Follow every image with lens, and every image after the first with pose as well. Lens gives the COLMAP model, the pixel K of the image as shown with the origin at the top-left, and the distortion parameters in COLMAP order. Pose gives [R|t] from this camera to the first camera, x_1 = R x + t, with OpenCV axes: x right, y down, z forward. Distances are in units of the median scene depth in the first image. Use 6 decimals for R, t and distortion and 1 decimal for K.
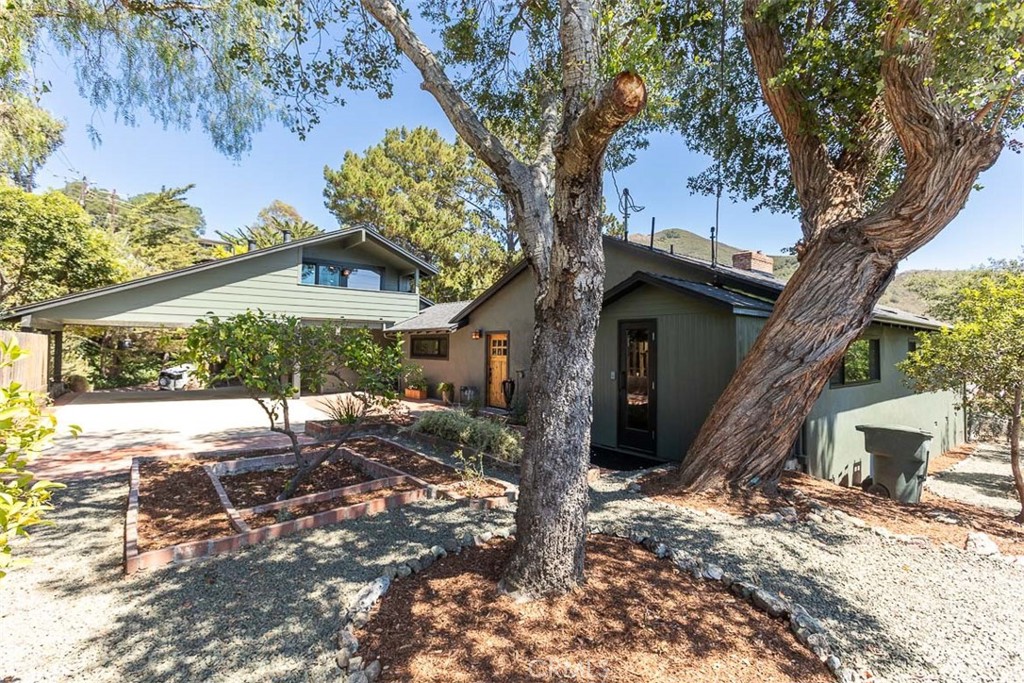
lens RADIAL K [[455.2, 0, 481.5], [0, 455.2, 327.8], [0, 0, 1]] dist [0.004080, 0.000574]
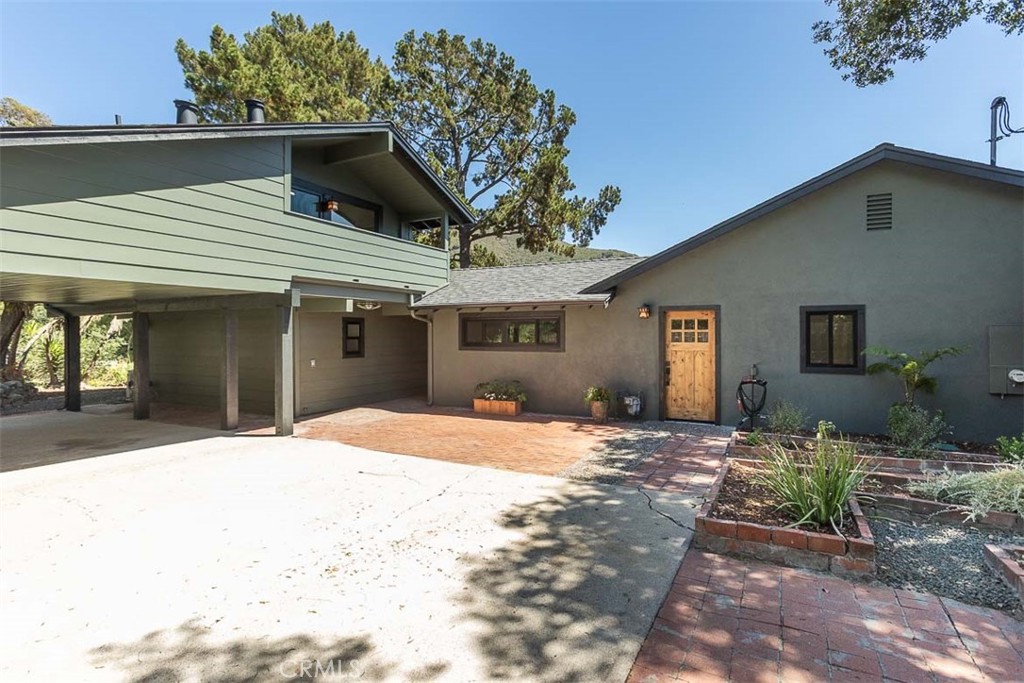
lens RADIAL K [[455.2, 0, 481.5], [0, 455.2, 327.8], [0, 0, 1]] dist [0.004080, 0.000574]
pose [[0.898863, -0.005793, 0.438192, -0.427582], [-0.008463, 0.999497, 0.030575, 0.017365], [-0.438149, -0.031191, 0.898361, 0.441241]]
